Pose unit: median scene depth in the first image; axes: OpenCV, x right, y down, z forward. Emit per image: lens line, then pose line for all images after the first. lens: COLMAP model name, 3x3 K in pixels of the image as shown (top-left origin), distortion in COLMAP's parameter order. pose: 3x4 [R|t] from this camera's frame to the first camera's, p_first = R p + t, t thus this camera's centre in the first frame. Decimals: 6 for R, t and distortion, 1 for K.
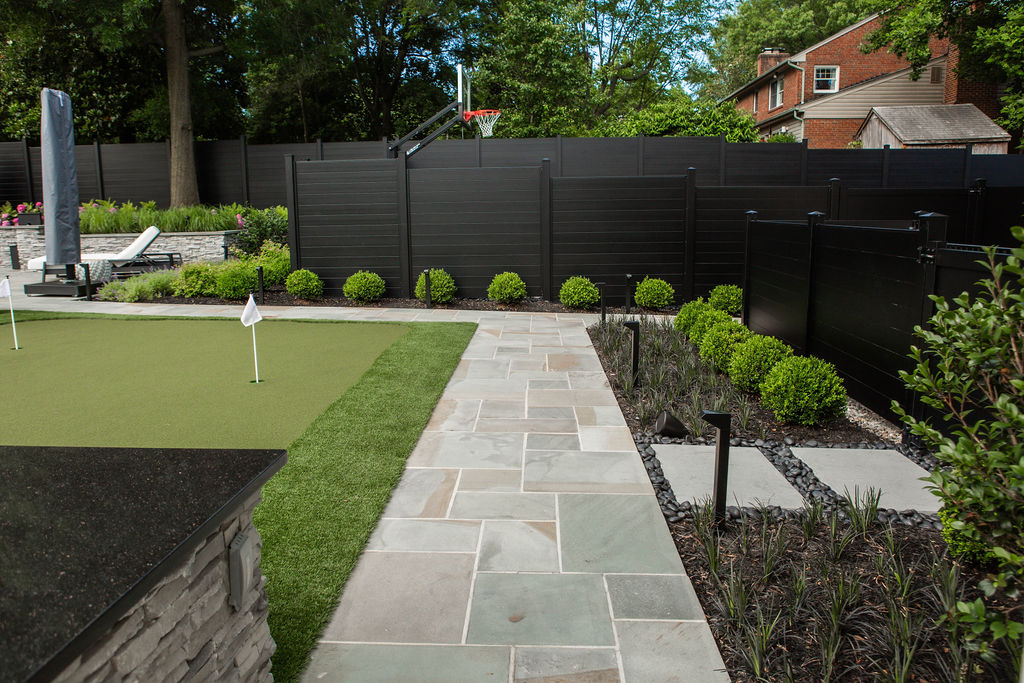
lens RADIAL K [[778.4, 0, 506.8], [0, 778.4, 345.8], [0, 0, 1]] dist [-0.058683, 0.024562]
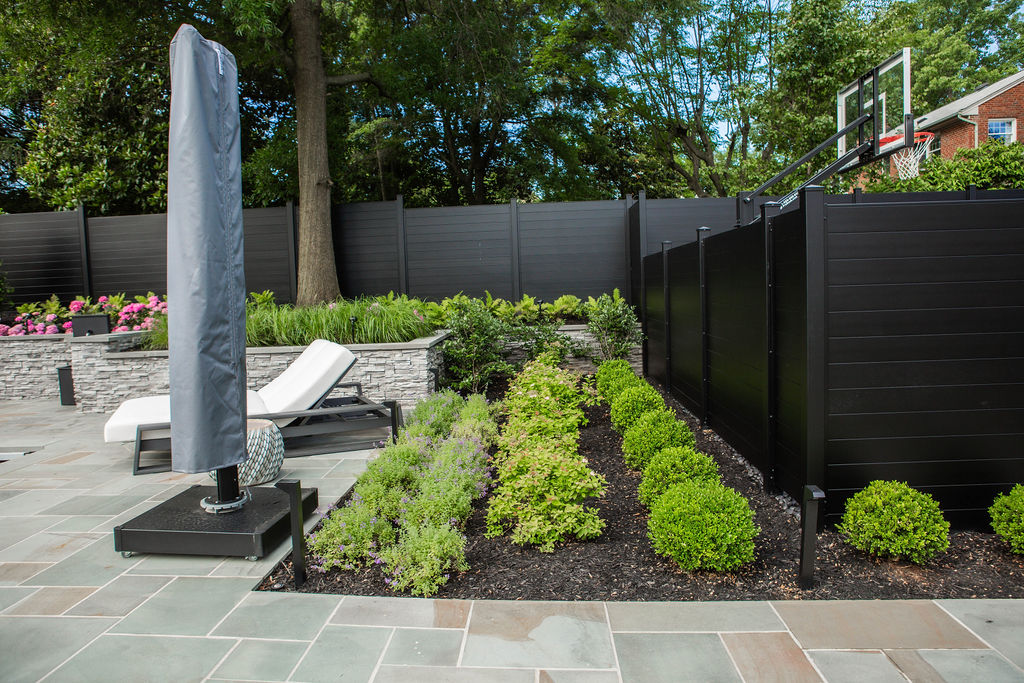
lens RADIAL K [[725.7, 0, 514.0], [0, 725.7, 339.8], [0, 0, 1]] dist [-0.074432, 0.049168]
pose [[0.999692, -0.022346, 0.010806, -0.264159], [0.023303, 0.994859, -0.098553, -0.081428], [-0.008548, 0.098774, 0.995073, 0.385894]]
